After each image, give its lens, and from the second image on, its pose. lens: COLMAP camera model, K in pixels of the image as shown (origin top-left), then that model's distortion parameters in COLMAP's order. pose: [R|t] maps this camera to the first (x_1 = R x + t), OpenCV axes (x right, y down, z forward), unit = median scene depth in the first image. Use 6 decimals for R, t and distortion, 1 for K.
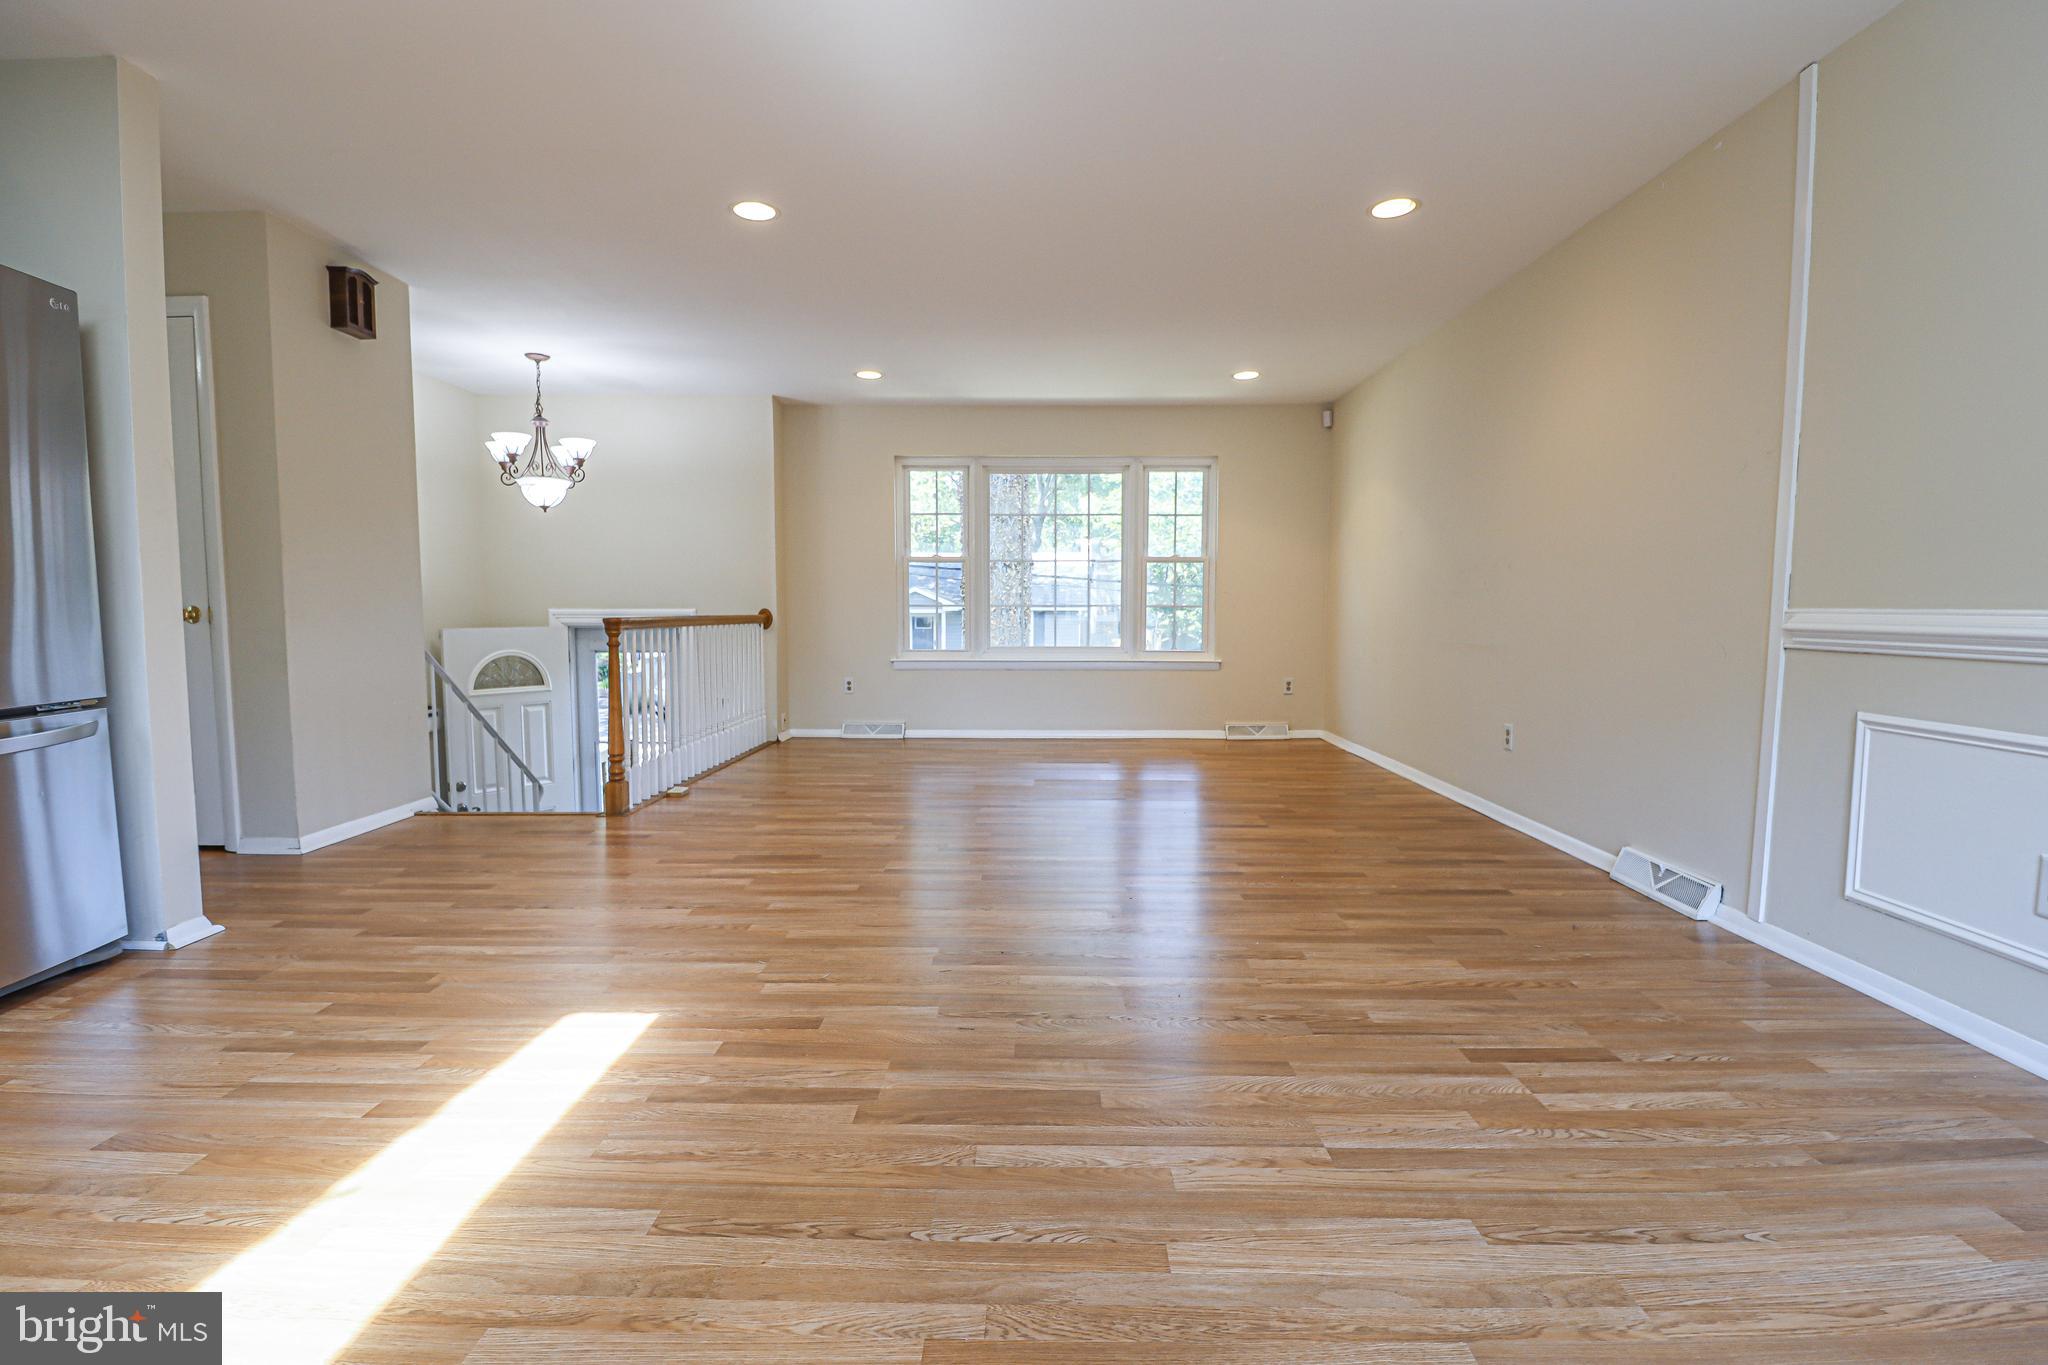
lens RADIAL K [[949.1, 0, 1033.1], [0, 949.1, 679.8], [0, 0, 1]] dist [-0.003330, -0.009265]
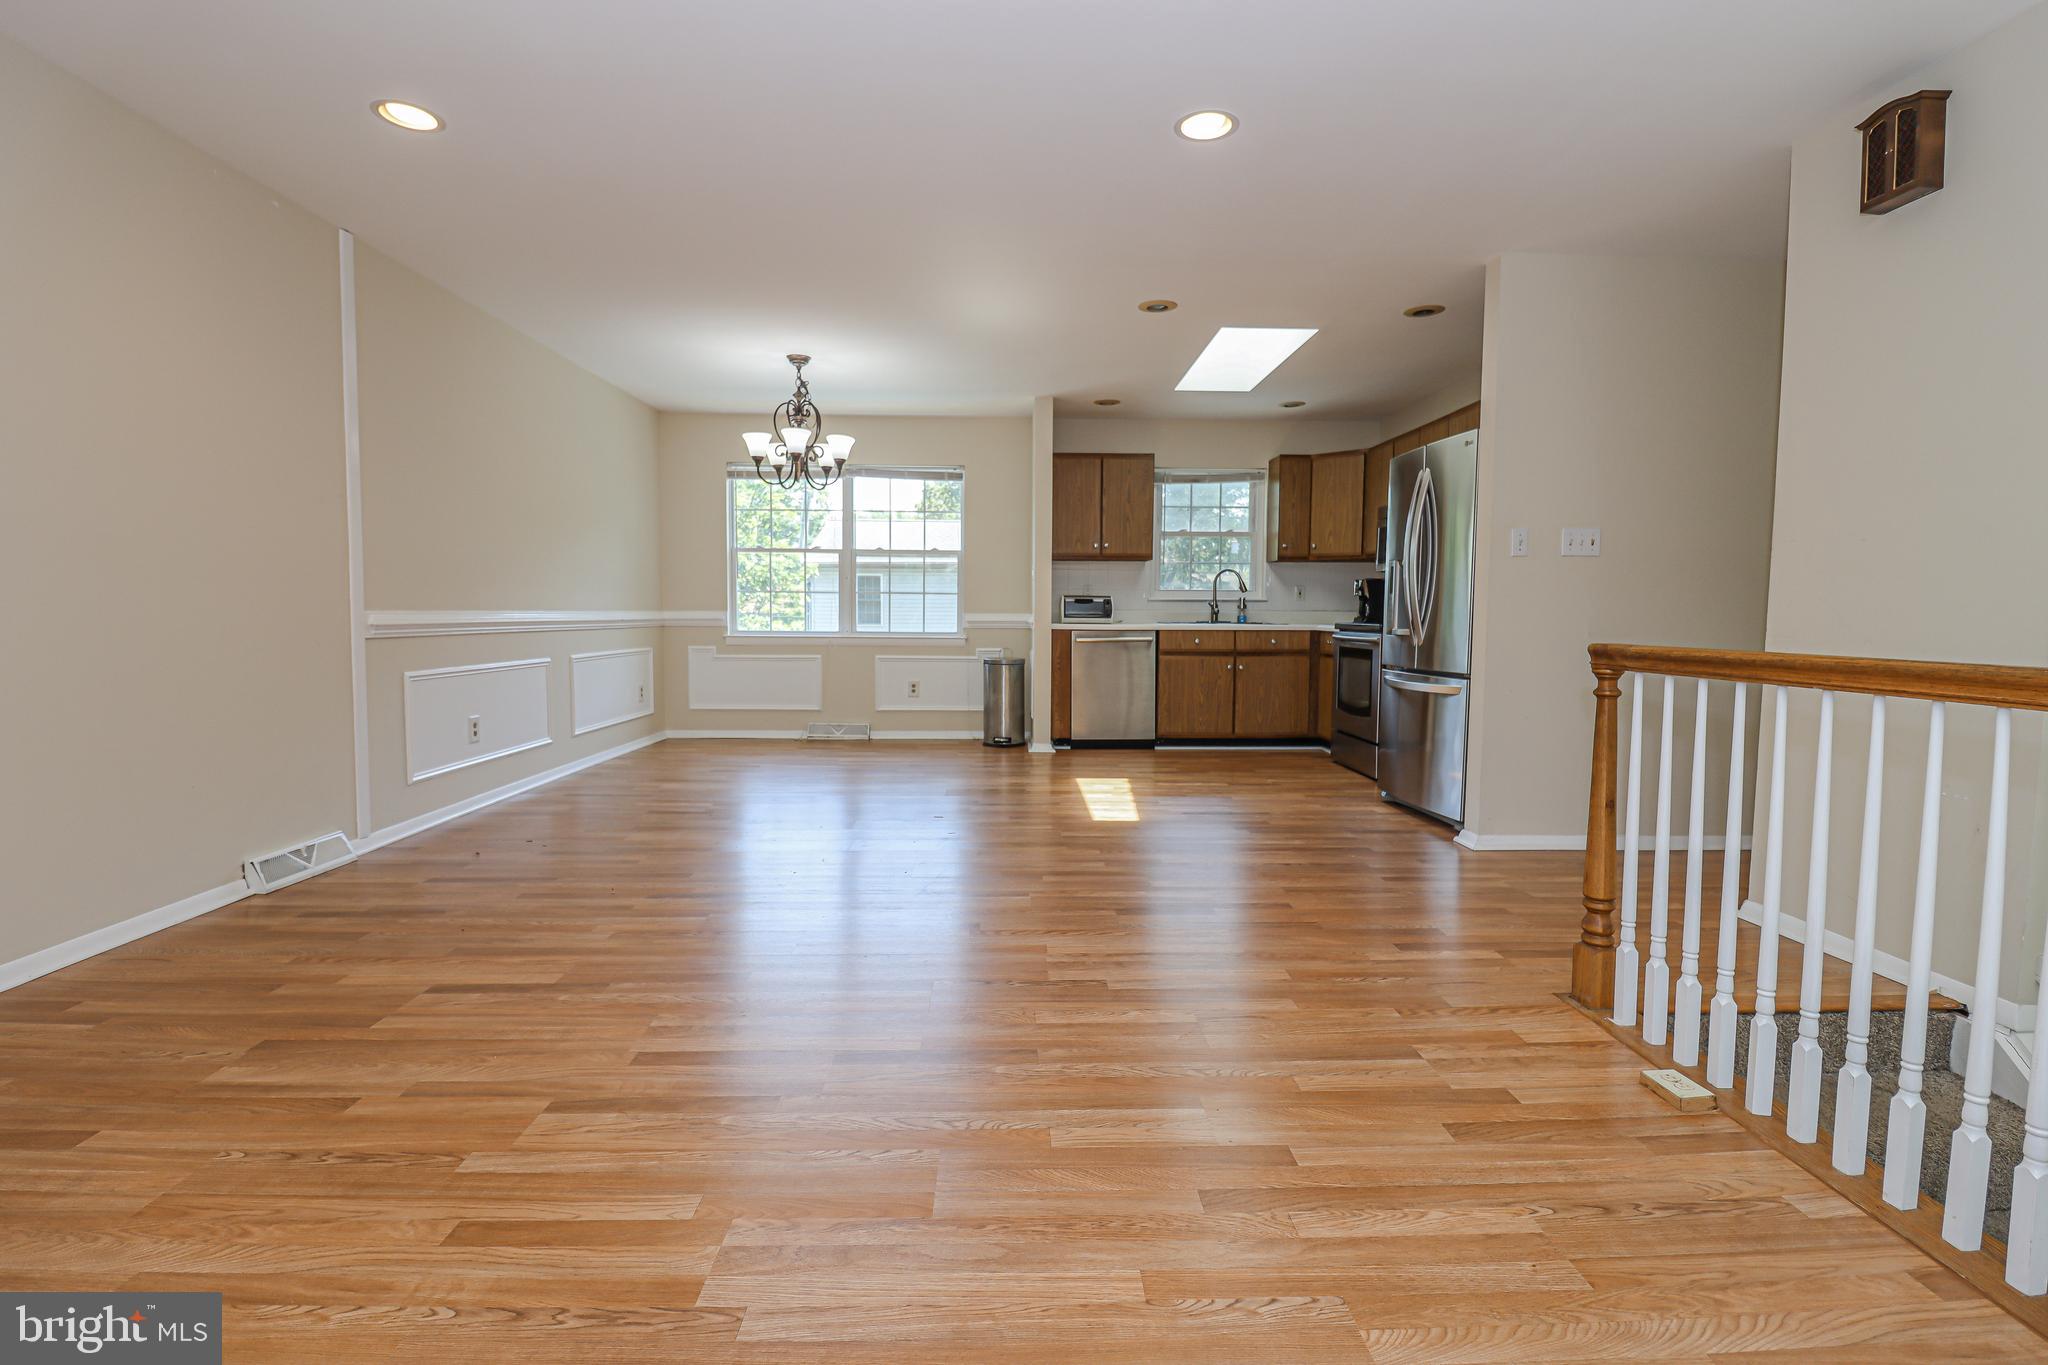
lens RADIAL K [[949.1, 0, 1030.0], [0, 949.1, 678.6], [0, 0, 1]] dist [-0.003330, -0.009265]
pose [[-0.999215, -0.006127, -0.039130, -0.127979], [-0.011833, 0.989019, 0.147313, -0.163459], [0.037798, 0.147660, -0.988316, 2.045062]]
